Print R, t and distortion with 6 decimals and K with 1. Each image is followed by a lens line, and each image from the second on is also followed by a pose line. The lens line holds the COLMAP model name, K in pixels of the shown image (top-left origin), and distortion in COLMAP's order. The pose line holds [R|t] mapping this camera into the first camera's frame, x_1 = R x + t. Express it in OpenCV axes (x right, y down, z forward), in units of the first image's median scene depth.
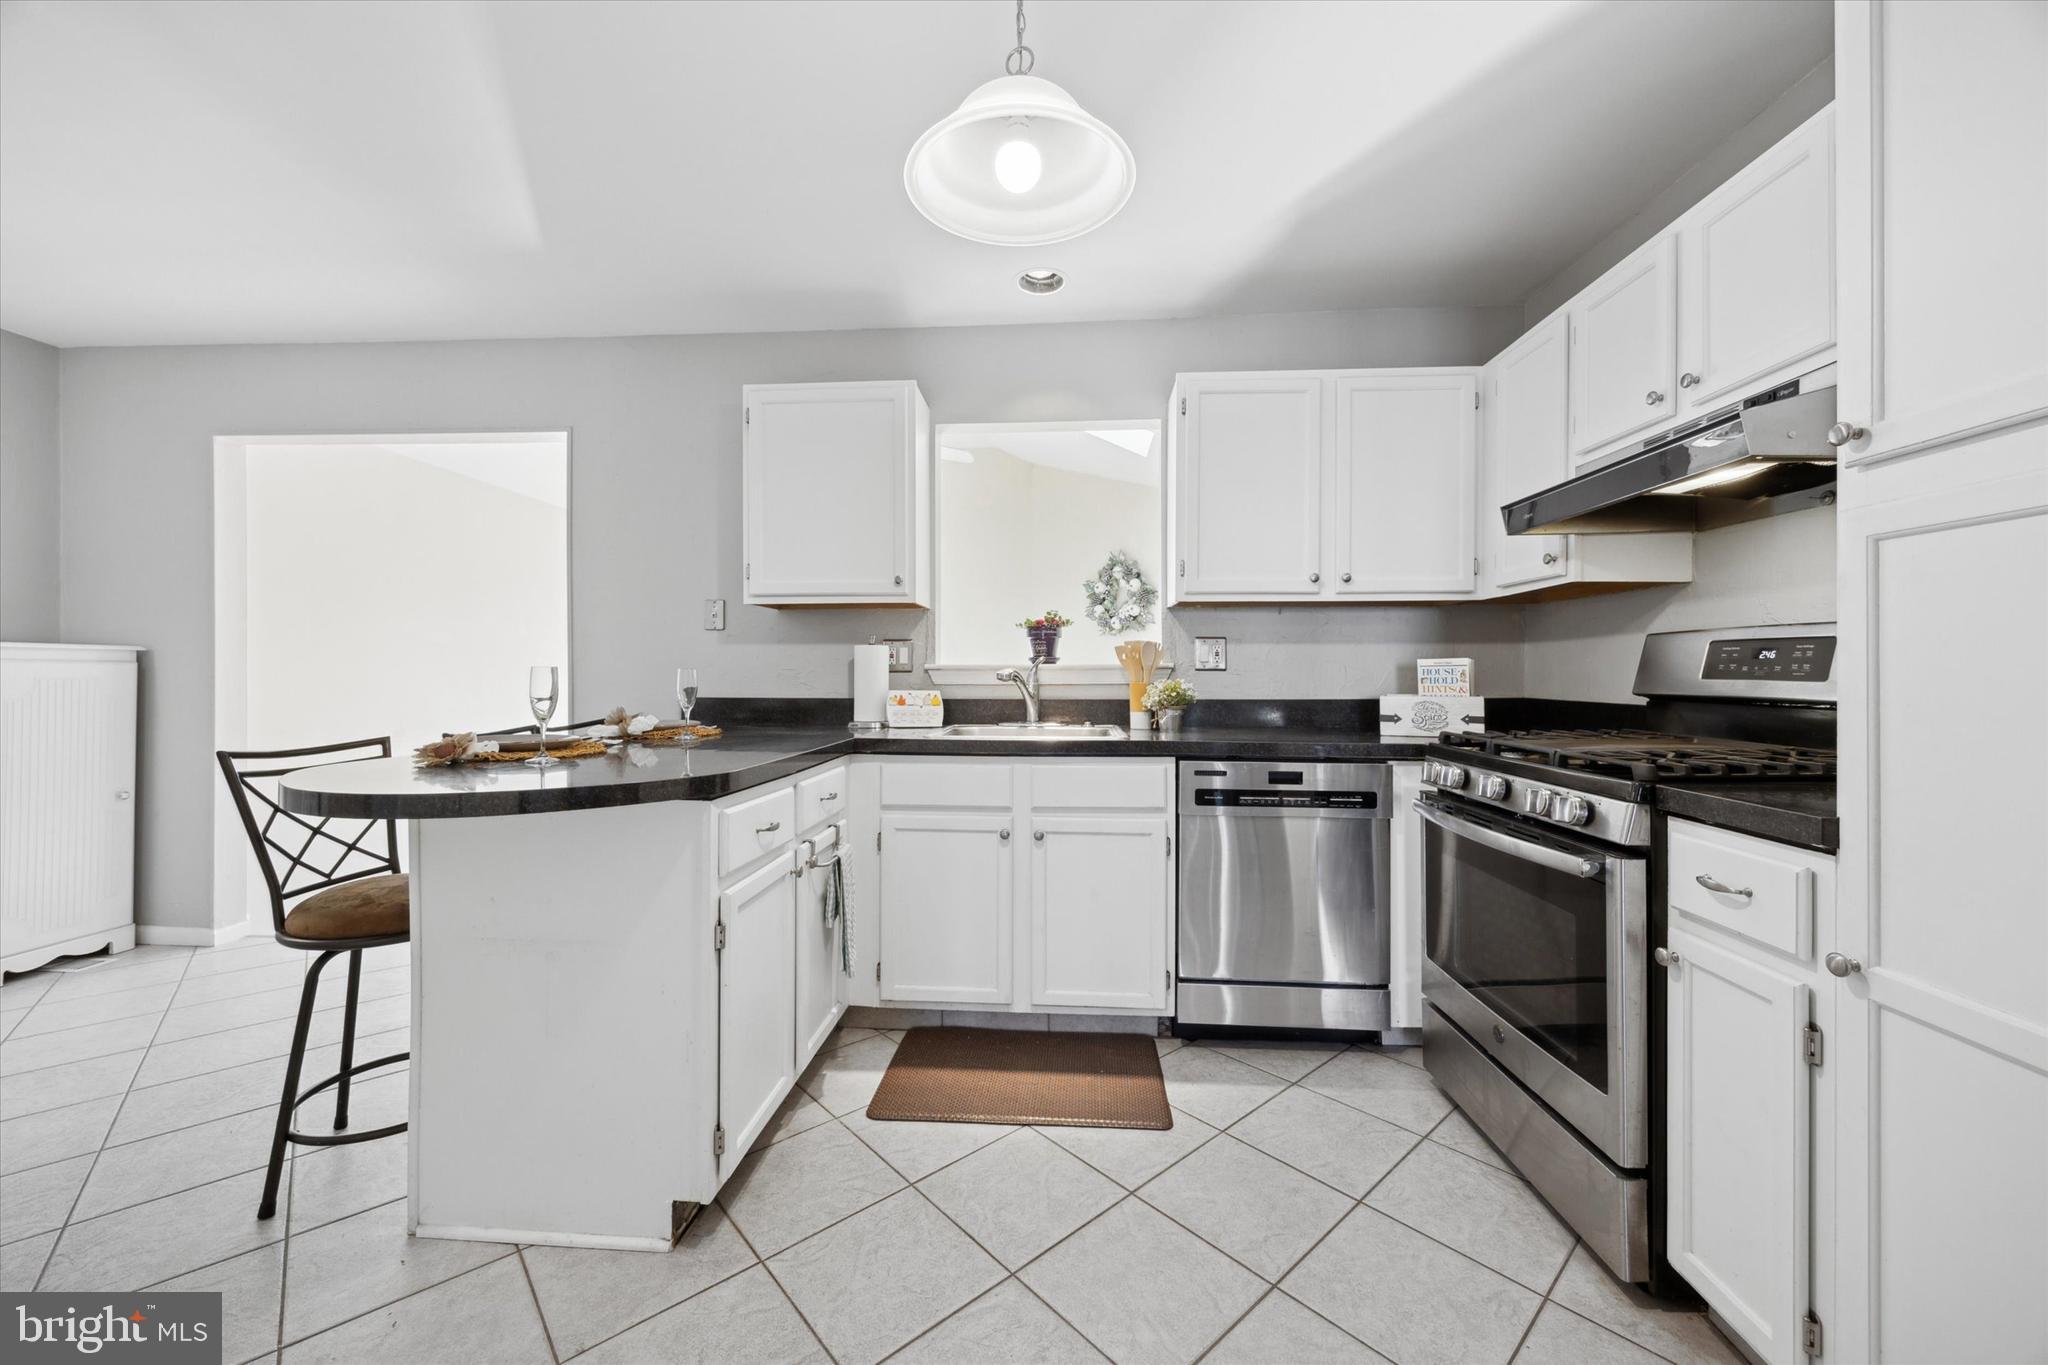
lens RADIAL K [[794.4, 0, 1025.5], [0, 794.4, 677.6], [0, 0, 1]] dist [-0.002975, -0.000144]
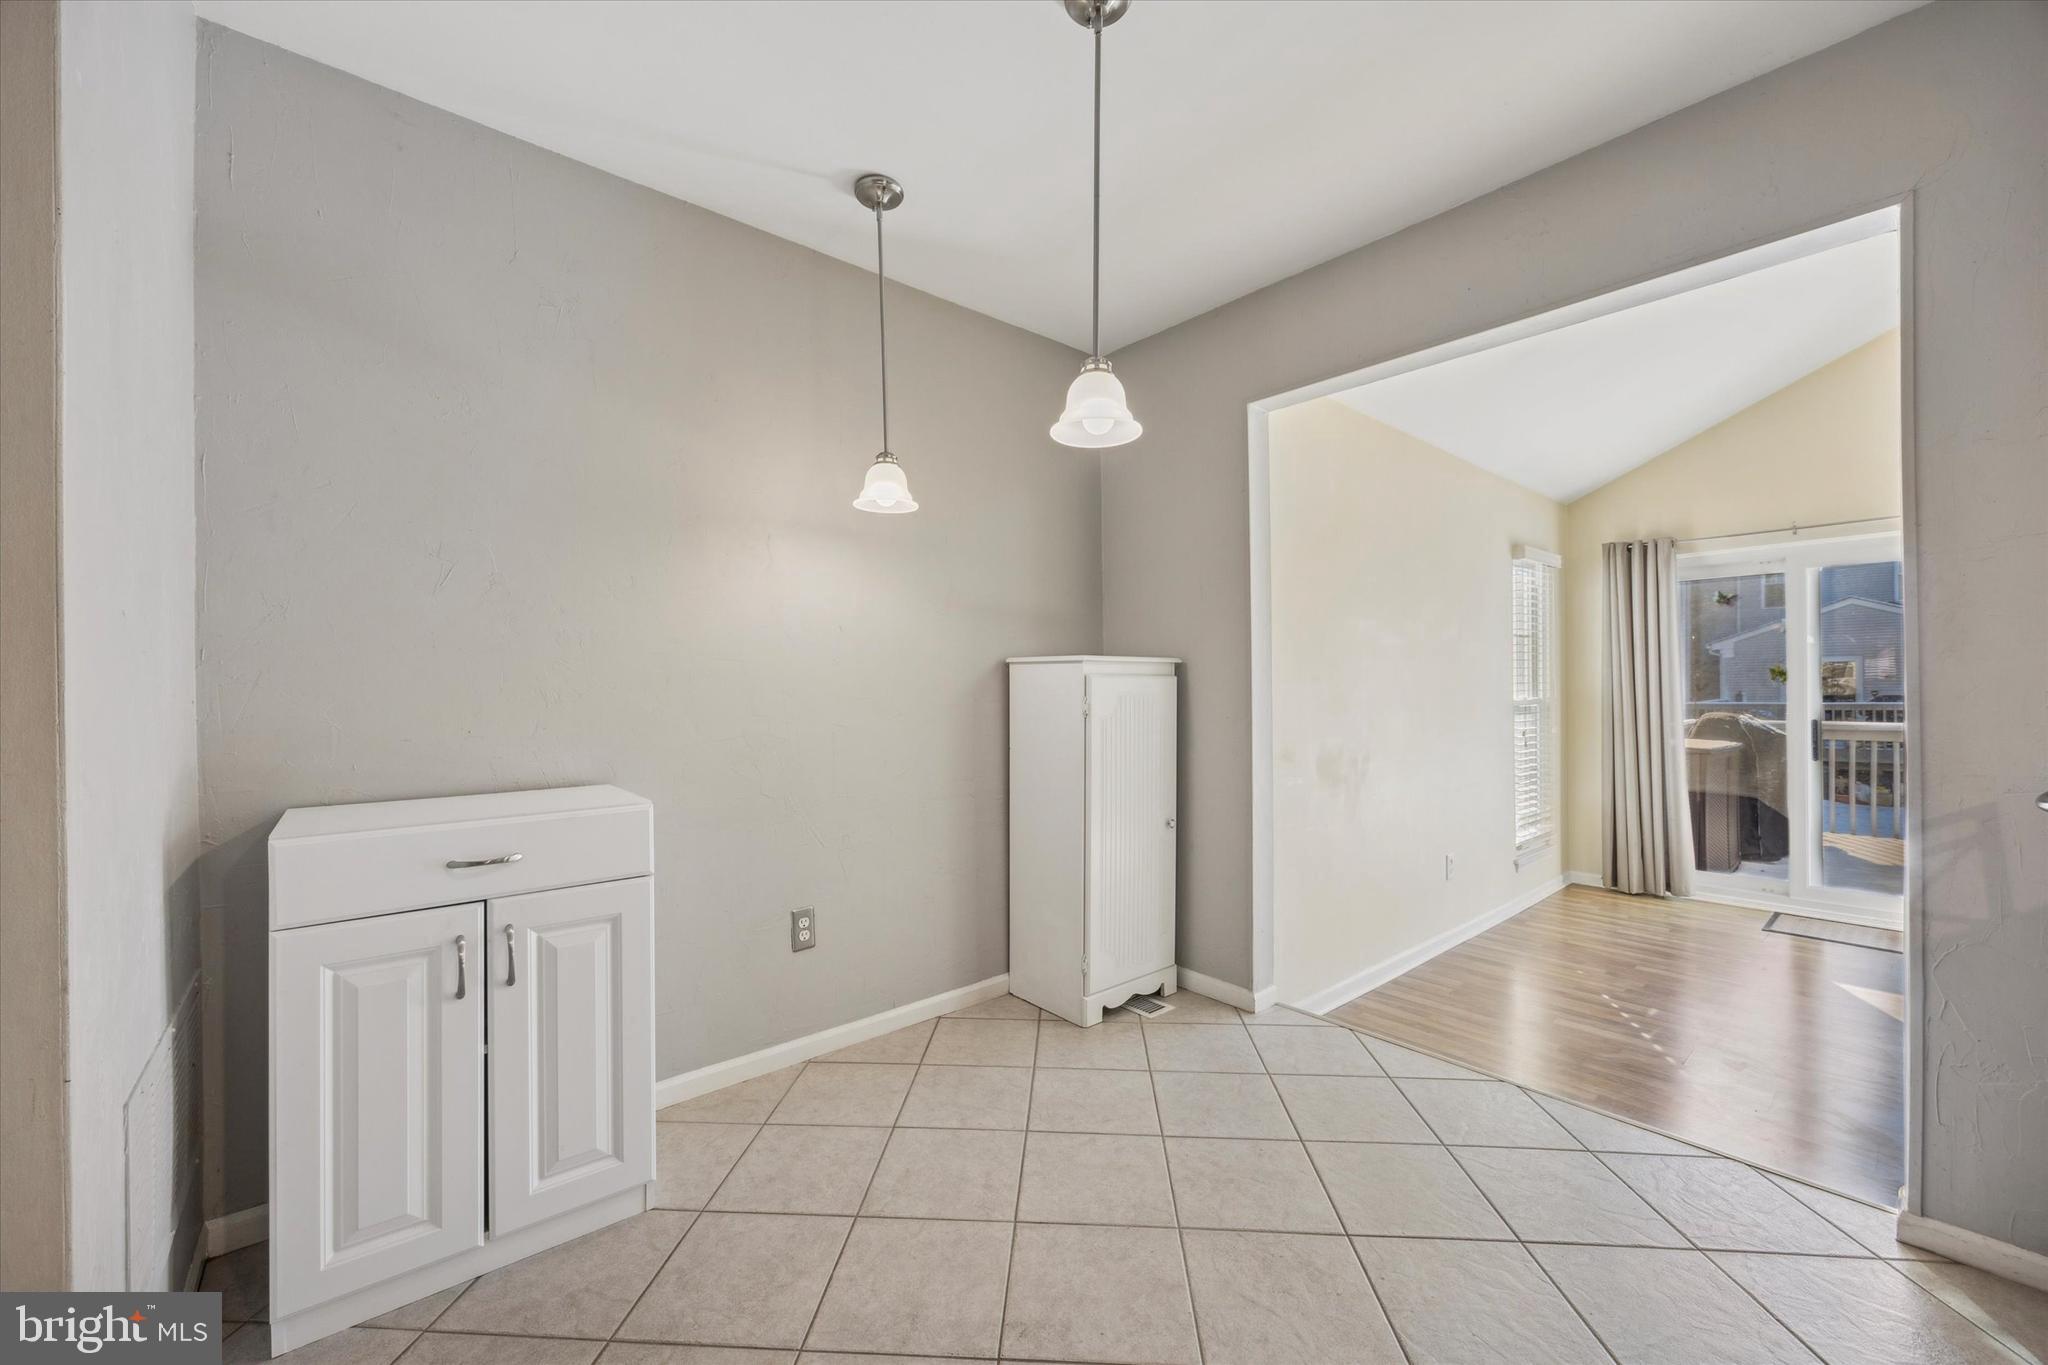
lens RADIAL K [[794.4, 0, 1024.7], [0, 794.4, 687.5], [0, 0, 1]] dist [-0.002975, -0.000144]
pose [[0.699831, -0.008846, -0.714254, -0.648437], [0.005676, 0.999961, -0.006823, 0.000477], [0.714286, 0.000721, 0.699853, 0.263041]]
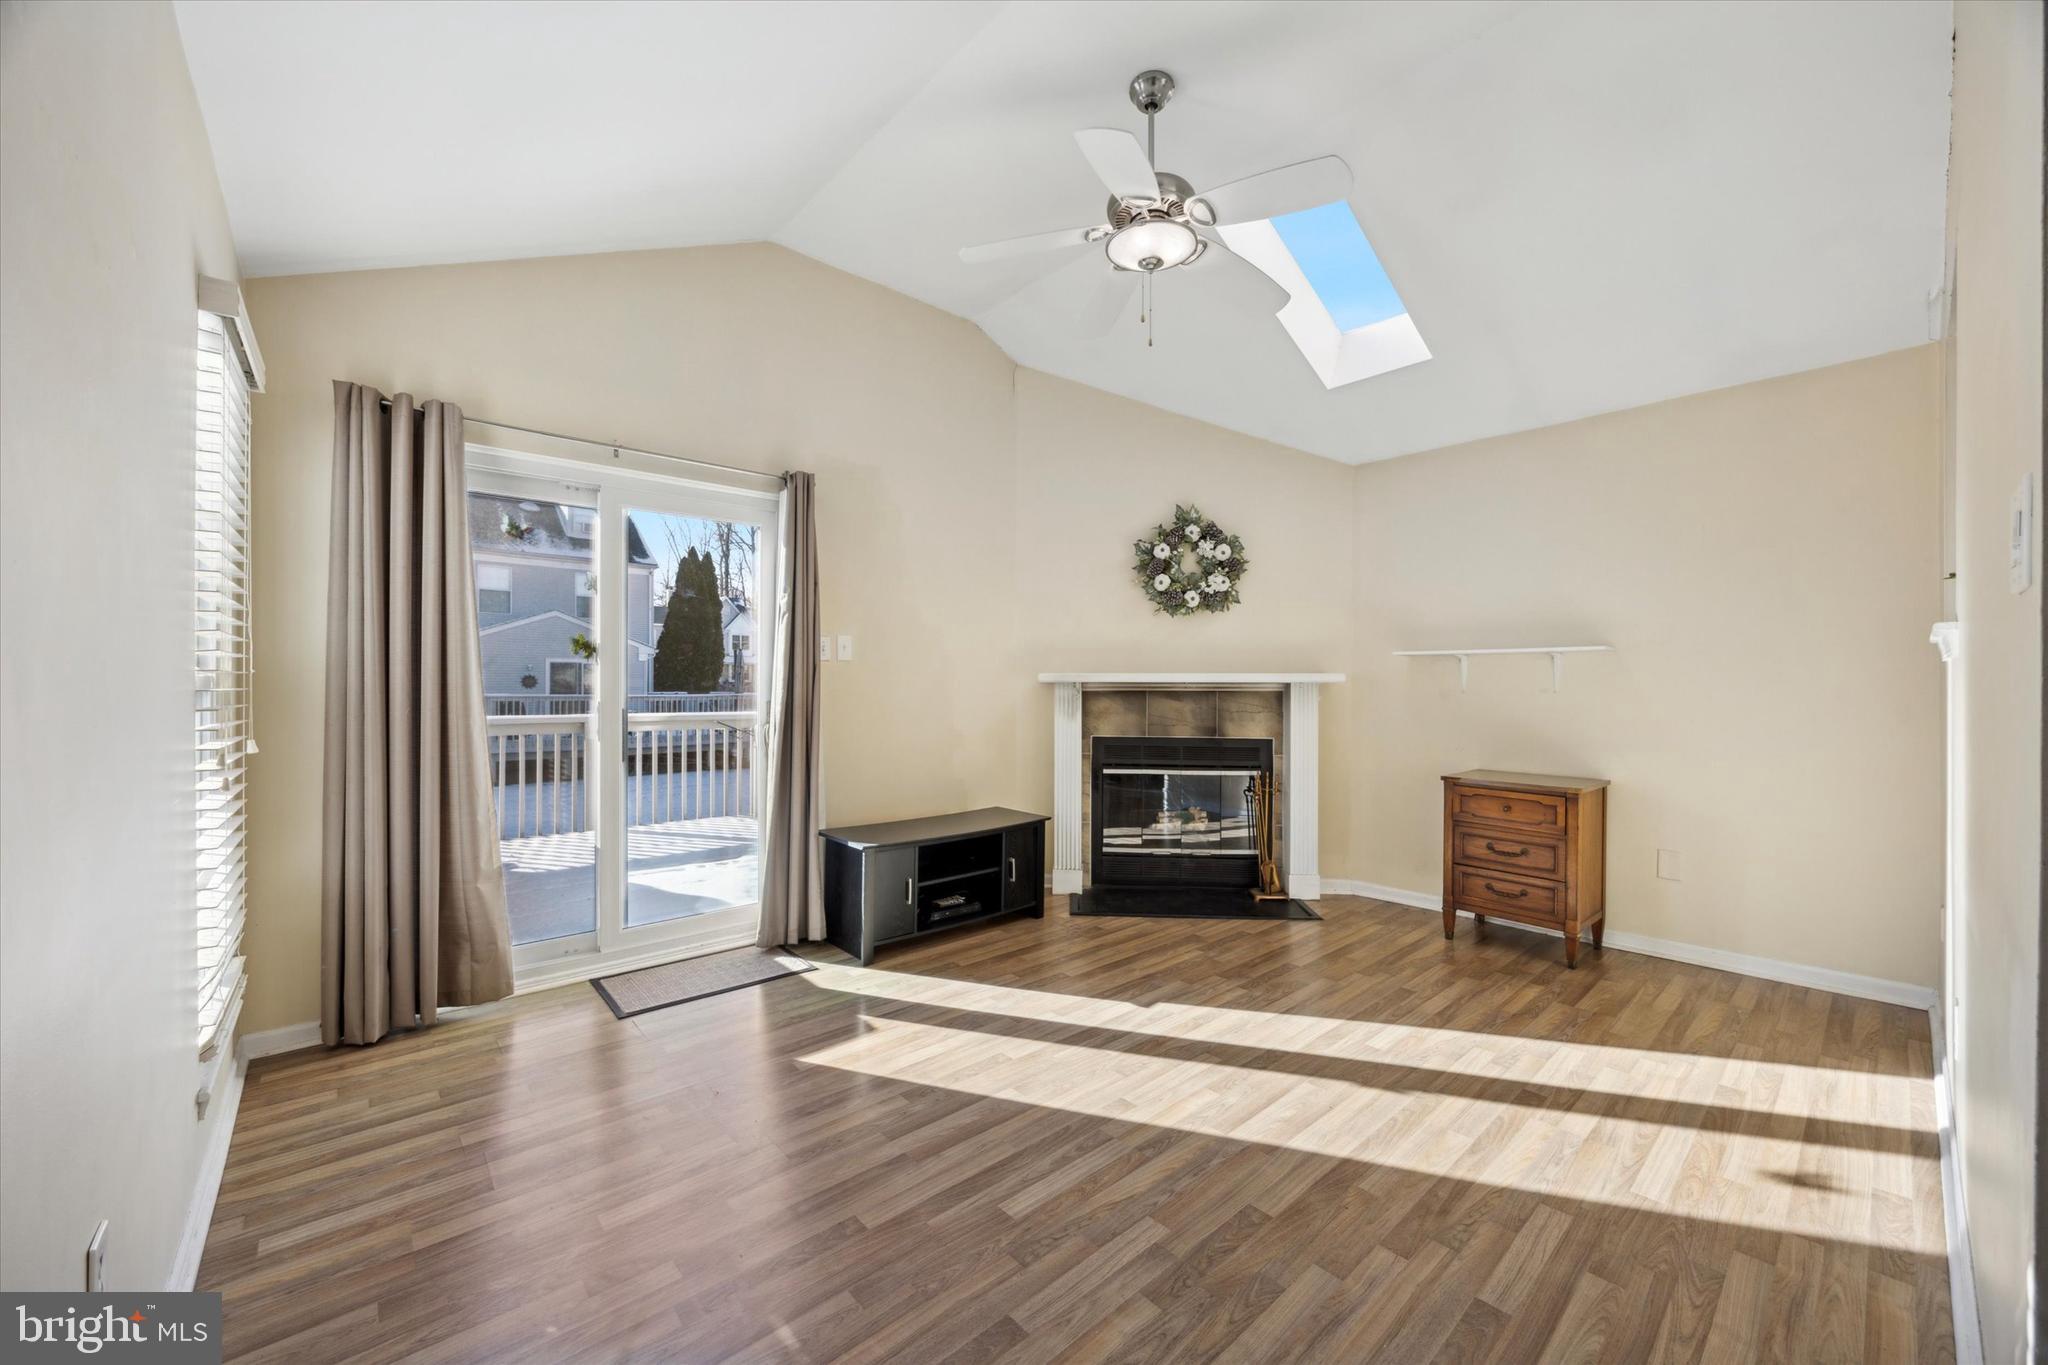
lens RADIAL K [[794.4, 0, 1050.5], [0, 794.4, 671.0], [0, 0, 1]] dist [-0.002975, -0.000144]
pose [[0.692658, 0.009157, 0.721208, -1.066058], [0.006566, 0.999798, -0.019001, 0.029757], [-0.721236, 0.017897, 0.692458, 1.145948]]
